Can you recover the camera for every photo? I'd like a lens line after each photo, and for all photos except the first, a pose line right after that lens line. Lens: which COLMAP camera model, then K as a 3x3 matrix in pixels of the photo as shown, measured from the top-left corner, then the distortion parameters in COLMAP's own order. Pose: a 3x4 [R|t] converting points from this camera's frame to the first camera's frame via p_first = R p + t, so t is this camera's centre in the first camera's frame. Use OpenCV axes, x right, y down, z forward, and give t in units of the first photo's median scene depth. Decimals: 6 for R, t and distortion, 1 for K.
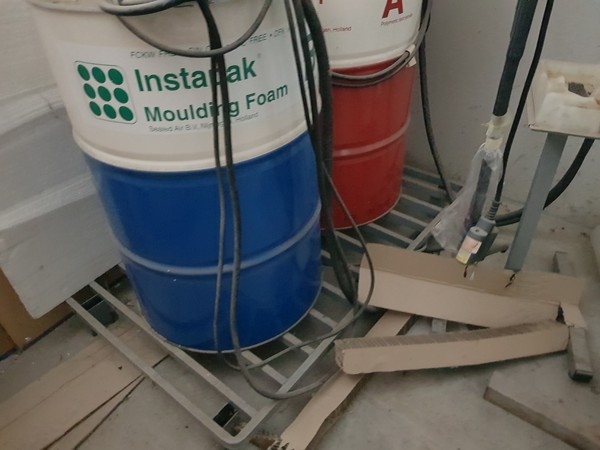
lens RADIAL K [[466.3, 0, 299.3], [0, 466.3, 222.1], [0, 0, 1]] dist [0.057655, -0.100759]
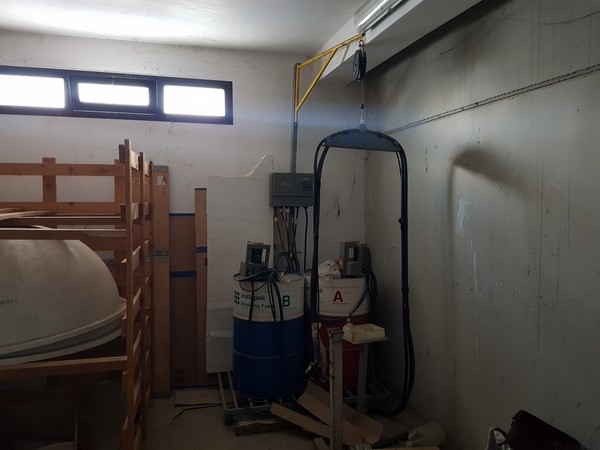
lens RADIAL K [[466.3, 0, 302.5], [0, 466.3, 225.1], [0, 0, 1]] dist [0.057655, -0.100759]
pose [[0.793332, 0.084114, -0.602950, 1.787427], [-0.416071, 0.797918, -0.436133, 0.561978], [0.444420, 0.596869, 0.668011, -1.376383]]
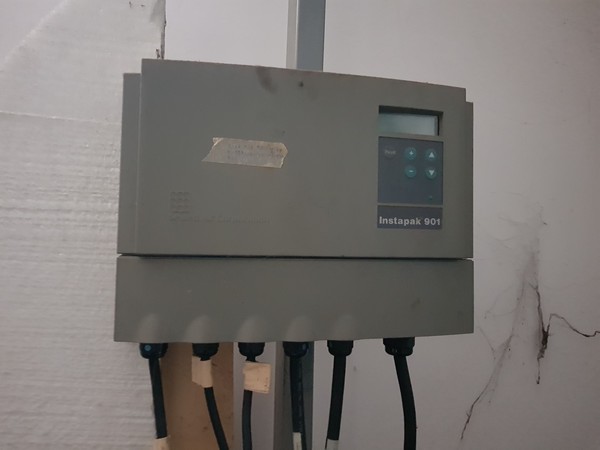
lens RADIAL K [[466.3, 0, 300.3], [0, 466.3, 223.3], [0, 0, 1]] dist [0.057655, -0.100759]
pose [[0.772053, 0.018054, -0.635302, -0.006113], [-0.434450, 0.744580, -0.506807, -0.820529], [0.463883, 0.667289, 0.582699, 0.405815]]
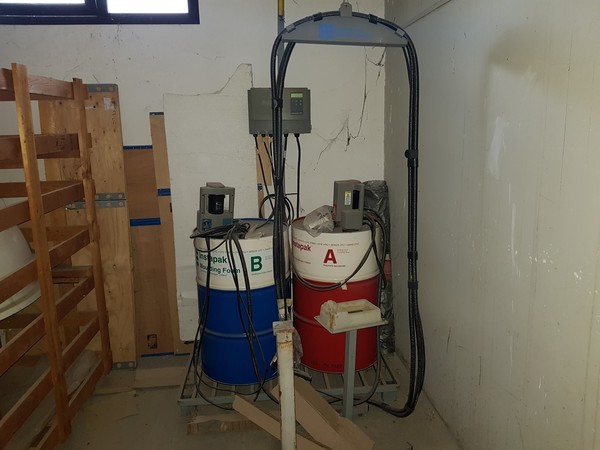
lens RADIAL K [[466.3, 0, 308.4], [0, 466.3, 213.5], [0, 0, 1]] dist [0.057655, -0.100759]
pose [[0.697923, 0.168304, -0.696116, 1.638122], [-0.462502, 0.848047, -0.258666, -0.025995], [0.546805, 0.502484, 0.669712, -0.645317]]
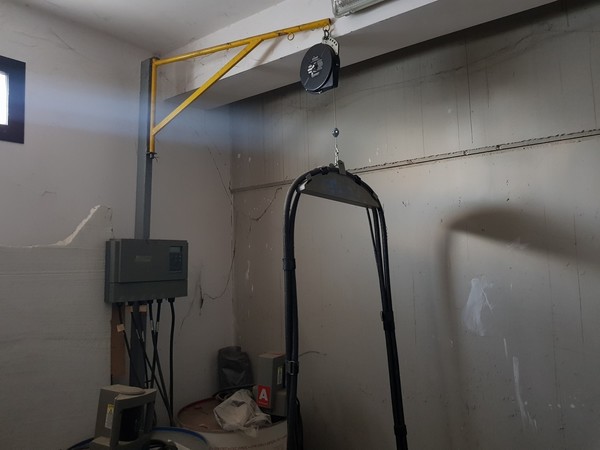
lens RADIAL K [[466.3, 0, 297.7], [0, 466.3, 219.0], [0, 0, 1]] dist [0.057655, -0.100759]
pose [[0.999634, 0.021166, -0.016832, 0.325982], [-0.026917, 0.718718, -0.694780, 0.071915], [-0.002609, 0.694979, 0.719025, -0.815184]]
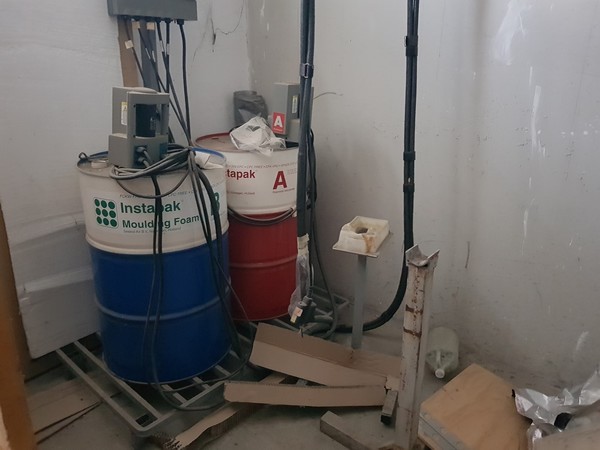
lens RADIAL K [[466.3, 0, 307.2], [0, 466.3, 216.2], [0, 0, 1]] dist [0.057655, -0.100759]
pose [[0.997618, 0.066366, -0.018801, 0.348380], [-0.068798, 0.937727, -0.340491, 0.259728], [-0.004967, 0.340974, 0.940060, -0.640106]]
